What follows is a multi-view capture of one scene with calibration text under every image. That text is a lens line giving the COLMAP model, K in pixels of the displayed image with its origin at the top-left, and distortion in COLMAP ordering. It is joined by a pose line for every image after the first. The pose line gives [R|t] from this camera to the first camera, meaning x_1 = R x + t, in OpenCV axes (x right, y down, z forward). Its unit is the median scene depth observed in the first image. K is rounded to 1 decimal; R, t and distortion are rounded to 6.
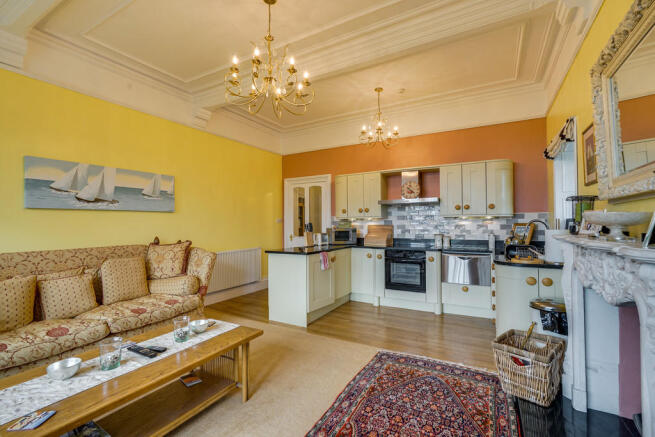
lens RADIAL K [[294.6, 0, 323.7], [0, 294.6, 214.3], [0, 0, 1]] dist [-0.007216, 0.000208]
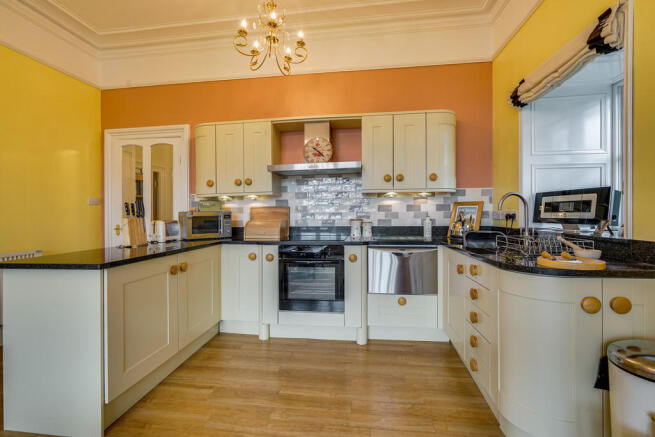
lens RADIAL K [[294.6, 0, 325.4], [0, 294.6, 209.6], [0, 0, 1]] dist [-0.007216, 0.000208]
pose [[0.922750, 0.000868, 0.385398, 0.061561], [-0.007256, 0.999859, 0.015123, 0.035378], [-0.385330, -0.016751, 0.922627, 0.396296]]
